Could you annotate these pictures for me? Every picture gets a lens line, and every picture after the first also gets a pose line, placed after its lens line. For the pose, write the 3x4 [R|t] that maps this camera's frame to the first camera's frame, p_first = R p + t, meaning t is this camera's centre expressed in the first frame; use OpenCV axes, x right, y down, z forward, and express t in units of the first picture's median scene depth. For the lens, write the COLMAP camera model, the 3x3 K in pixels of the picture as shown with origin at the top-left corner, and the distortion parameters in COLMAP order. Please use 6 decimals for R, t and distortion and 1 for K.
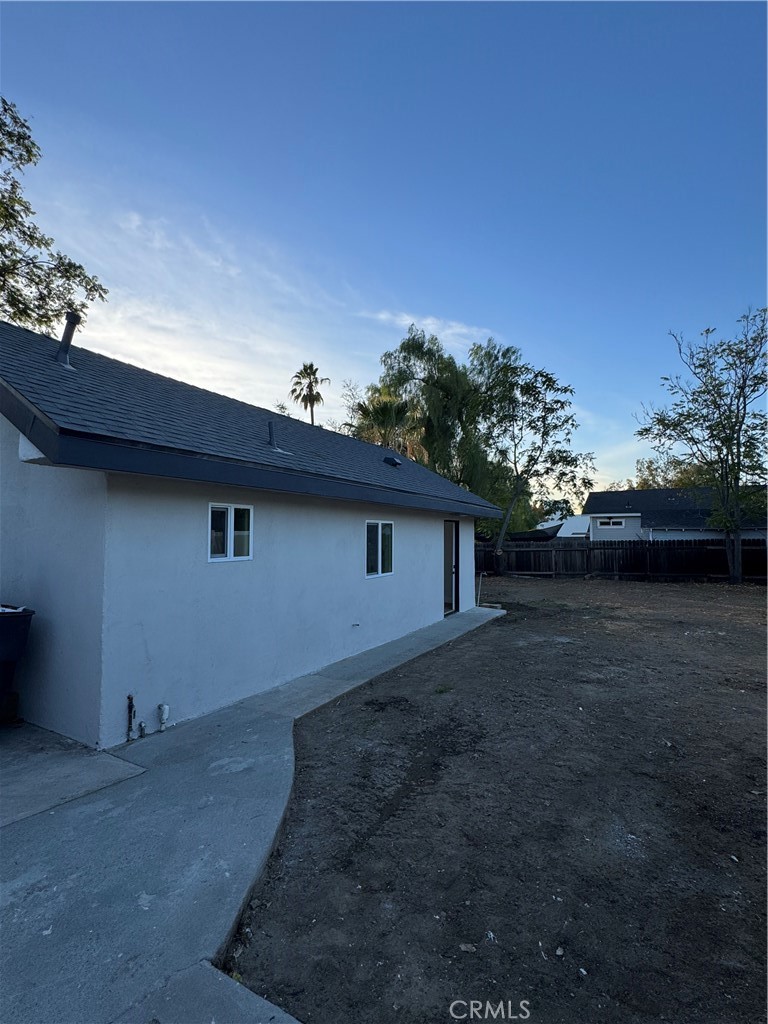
lens RADIAL K [[470.0, 0, 383.6], [0, 470.0, 511.9], [0, 0, 1]] dist [-0.017590, 0.007142]
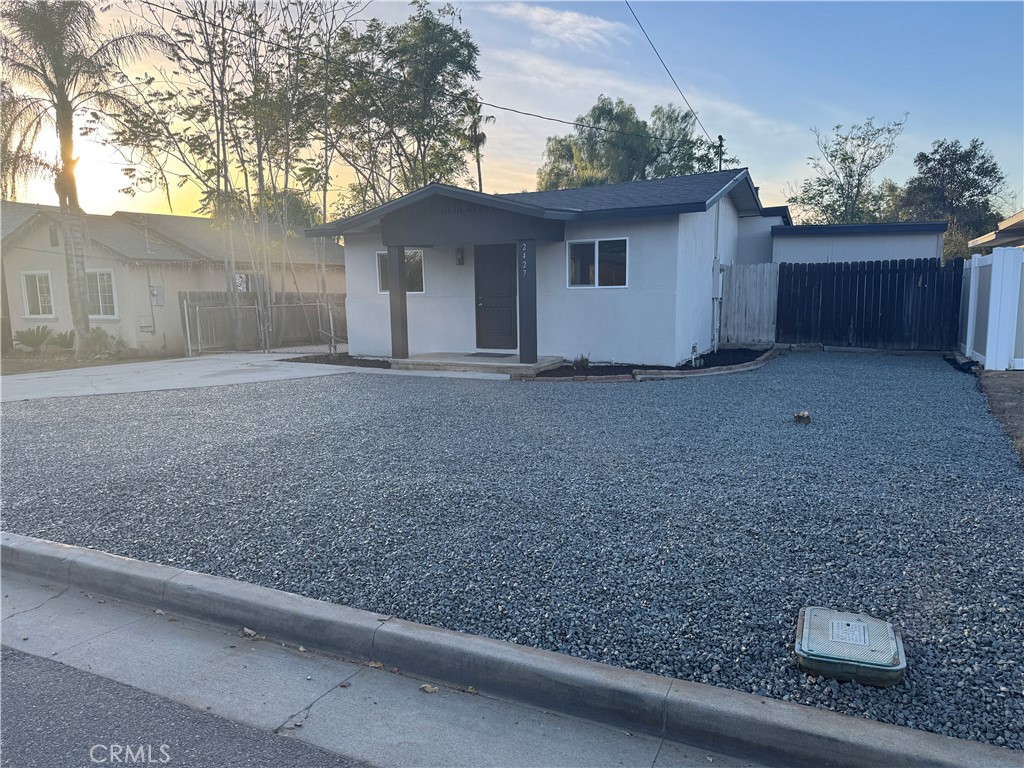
lens RADIAL K [[703.4, 0, 513.1], [0, 703.4, 383.6], [0, 0, 1]] dist [0.062561, -0.052933]
pose [[0.998868, -0.024505, 0.040759, -0.230944], [0.016477, 0.982270, 0.186748, -0.035319], [-0.044613, -0.185865, 0.981562, -0.759215]]
